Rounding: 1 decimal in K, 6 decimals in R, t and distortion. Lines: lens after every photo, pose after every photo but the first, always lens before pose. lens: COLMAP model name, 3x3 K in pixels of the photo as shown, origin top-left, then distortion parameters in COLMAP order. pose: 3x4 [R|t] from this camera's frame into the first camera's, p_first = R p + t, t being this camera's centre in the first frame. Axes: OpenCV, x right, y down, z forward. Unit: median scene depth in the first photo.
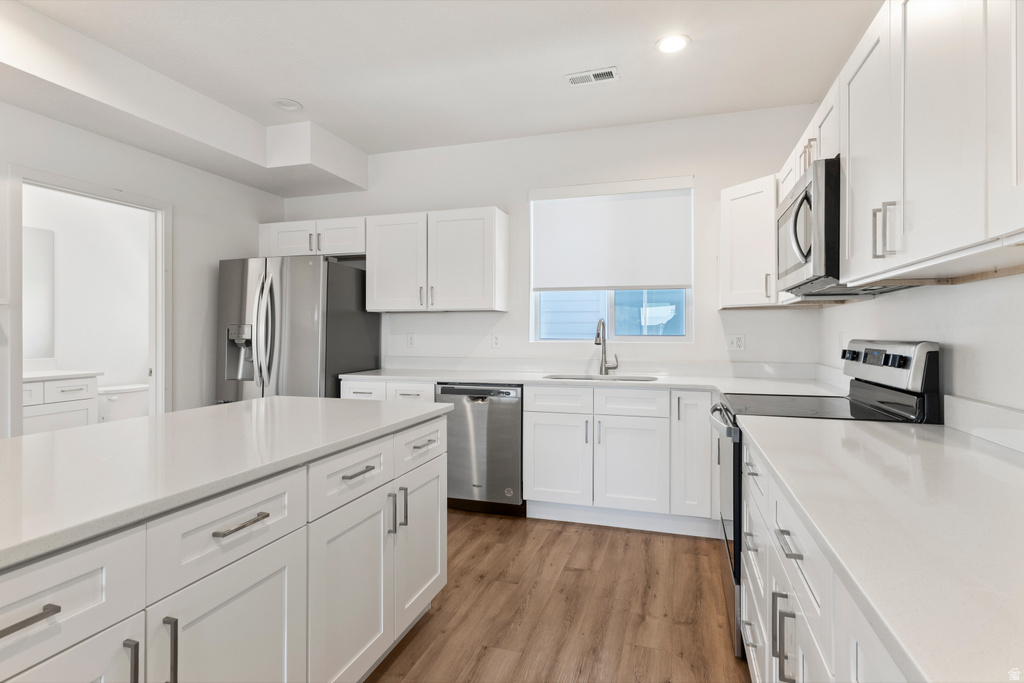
lens RADIAL K [[523.6, 0, 509.7], [0, 523.6, 334.8], [0, 0, 1]] dist [-0.015626, -0.000118]
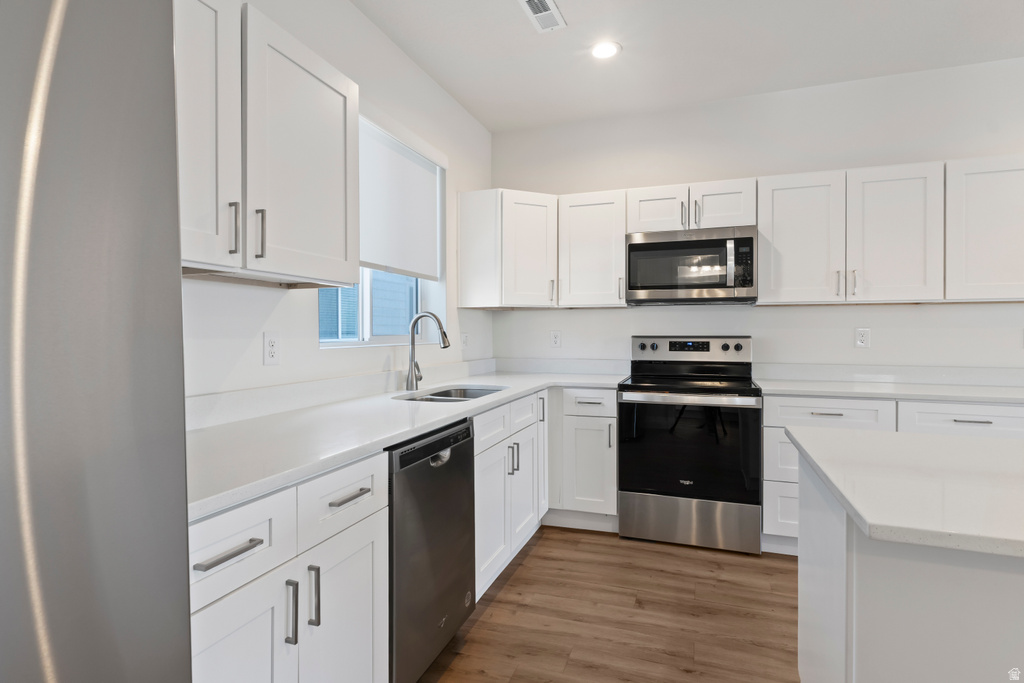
lens RADIAL K [[523.6, 0, 509.7], [0, 523.6, 334.8], [0, 0, 1]] dist [-0.015626, -0.000118]
pose [[0.047500, -0.007901, 0.998840, -0.607575], [0.002715, 0.999966, 0.007780, -0.005369], [-0.998868, 0.002343, 0.047519, 0.946535]]
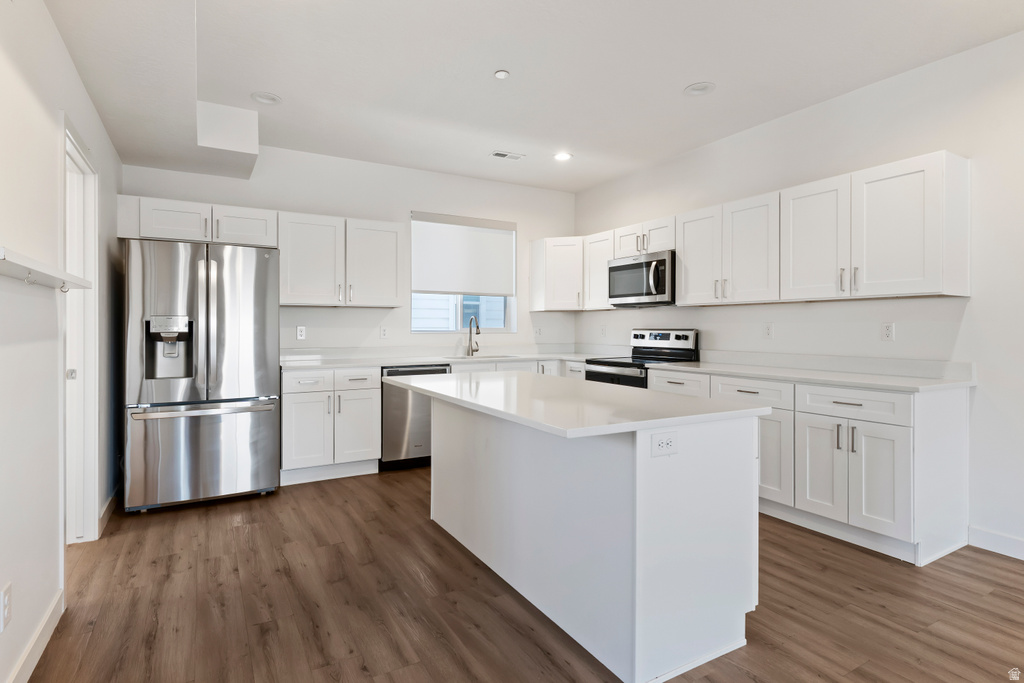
lens RADIAL K [[523.6, 0, 509.7], [0, 523.6, 334.8], [0, 0, 1]] dist [-0.015626, -0.000118]
pose [[0.674155, -0.011249, 0.738504, -0.893262], [0.001957, 0.999908, 0.013444, 0.002003], [-0.738587, -0.007618, 0.674115, -0.027803]]
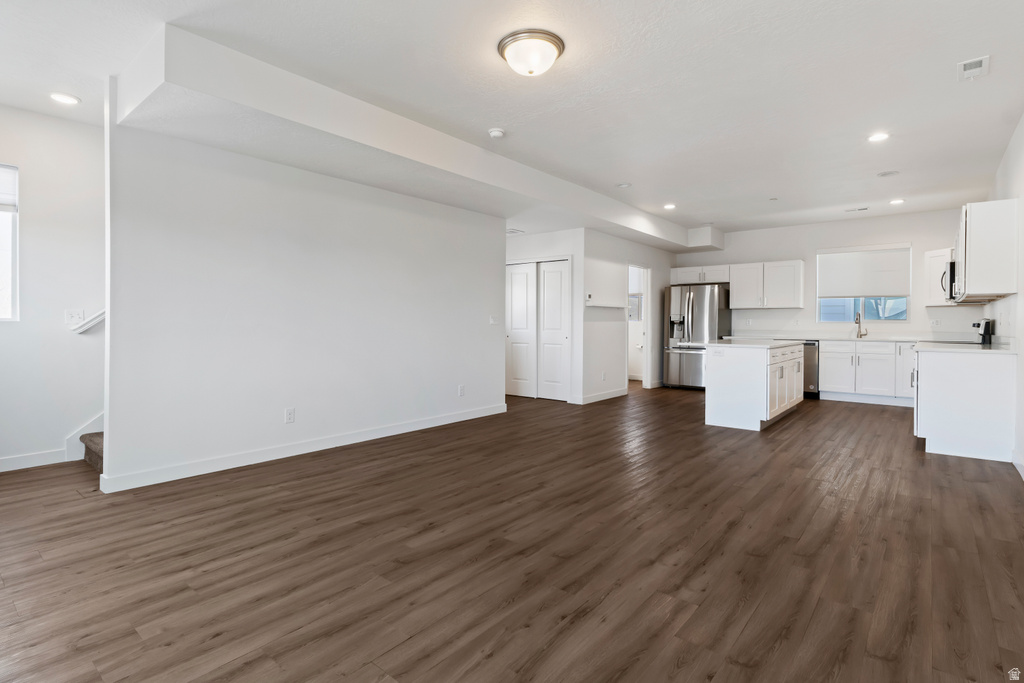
lens RADIAL K [[512.8, 0, 512.0], [0, 512.8, 325.1], [0, 0, 1]] dist [0.003394, -0.000365]
pose [[0.929109, 0.004106, -0.369782, -0.405321], [-0.004122, 0.999991, 0.000748, 0.032984], [0.369782, 0.000829, 0.929118, -1.642378]]
